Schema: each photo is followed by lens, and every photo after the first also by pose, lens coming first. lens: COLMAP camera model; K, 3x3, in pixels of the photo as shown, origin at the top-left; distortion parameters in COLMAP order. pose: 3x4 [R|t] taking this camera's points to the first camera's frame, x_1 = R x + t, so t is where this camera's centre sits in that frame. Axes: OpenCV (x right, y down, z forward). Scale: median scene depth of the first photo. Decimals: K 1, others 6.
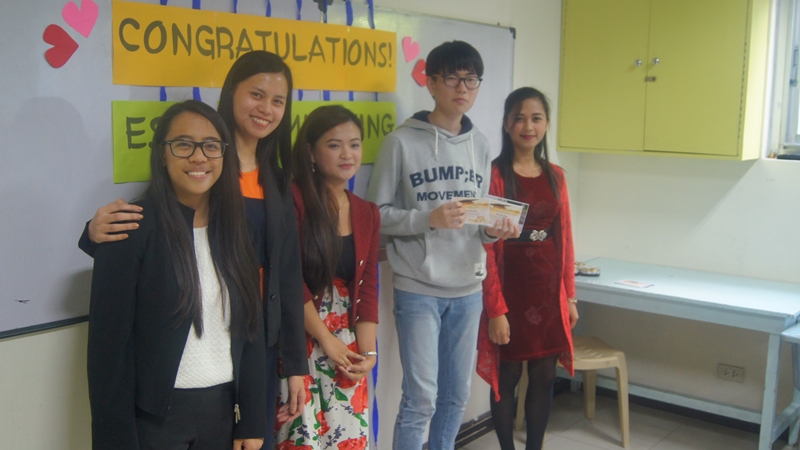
lens RADIAL K [[841.4, 0, 390.9], [0, 841.4, 215.9], [0, 0, 1]] dist [-0.049603, 0.000000]
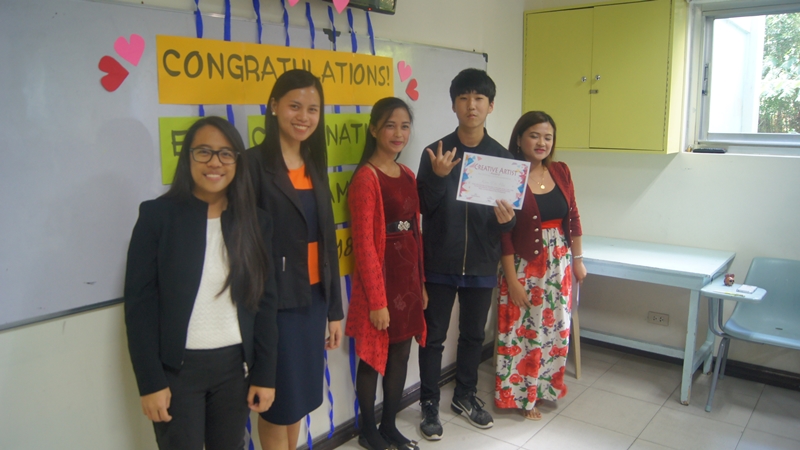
lens RADIAL K [[610.4, 0, 392.1], [0, 610.4, 217.9], [0, 0, 1]] dist [-0.077512, 0.007509]
pose [[0.999683, -0.022313, -0.011673, 0.010970], [0.022652, 0.999299, 0.029798, -0.006652], [0.011000, -0.030053, 0.999488, 0.087532]]
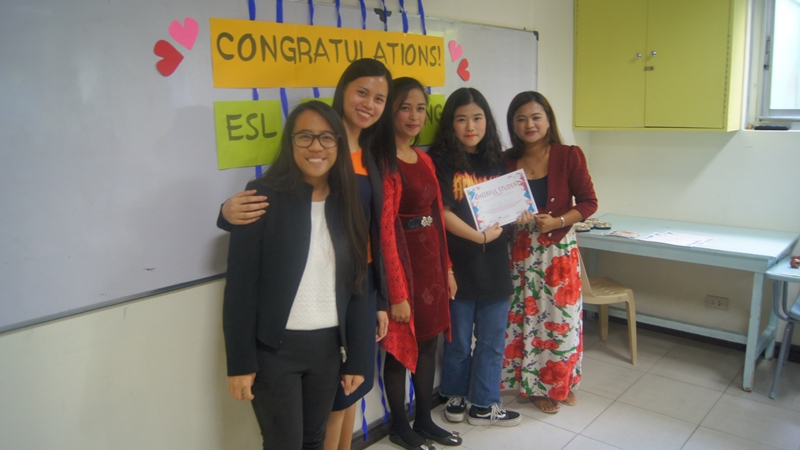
lens RADIAL K [[610.4, 0, 391.3], [0, 610.4, 215.8], [0, 0, 1]] dist [-0.077512, 0.007509]
pose [[0.996728, -0.032825, -0.073863, -0.013089], [0.036477, 0.998150, 0.048647, -0.004240], [0.072129, -0.051182, 0.996081, 0.101397]]
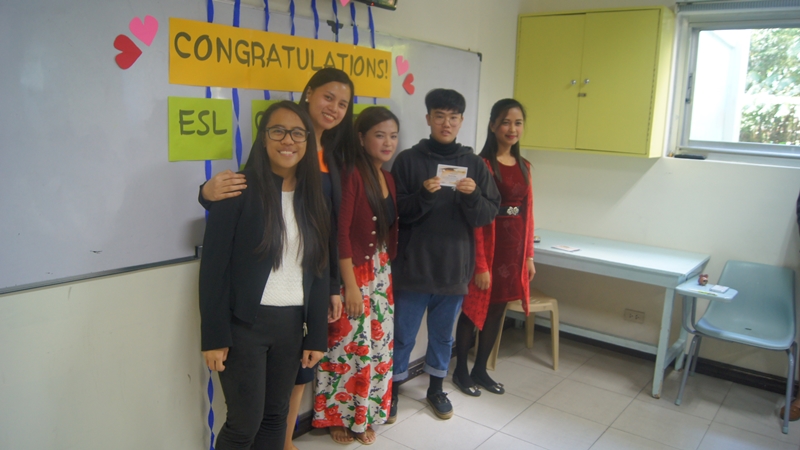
lens RADIAL K [[610.4, 0, 393.5], [0, 610.4, 219.8], [0, 0, 1]] dist [-0.077512, 0.007509]
pose [[0.999657, 0.019749, 0.017199, -0.001488], [-0.020346, 0.999171, 0.035249, 0.008007], [-0.016489, -0.035587, 0.999231, 0.051688]]
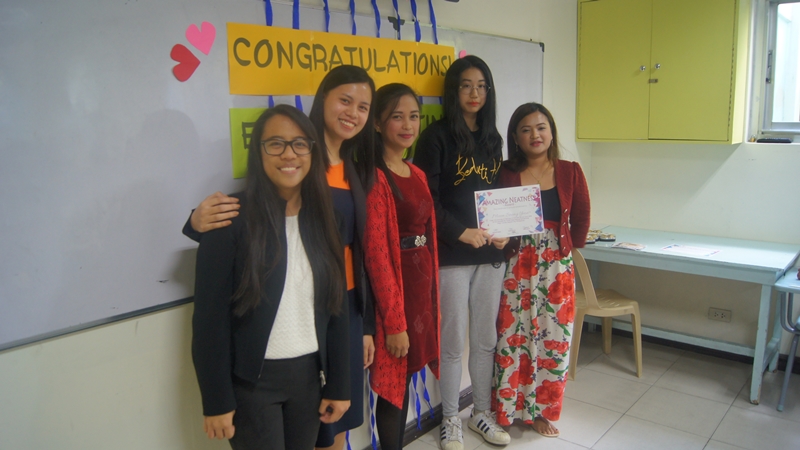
lens RADIAL K [[610.4, 0, 390.9], [0, 610.4, 215.4], [0, 0, 1]] dist [-0.077512, 0.007509]
pose [[0.998506, -0.031084, -0.044950, -0.054184], [0.032381, 0.999071, 0.028425, -0.003163], [0.044024, -0.029838, 0.998585, 0.114433]]
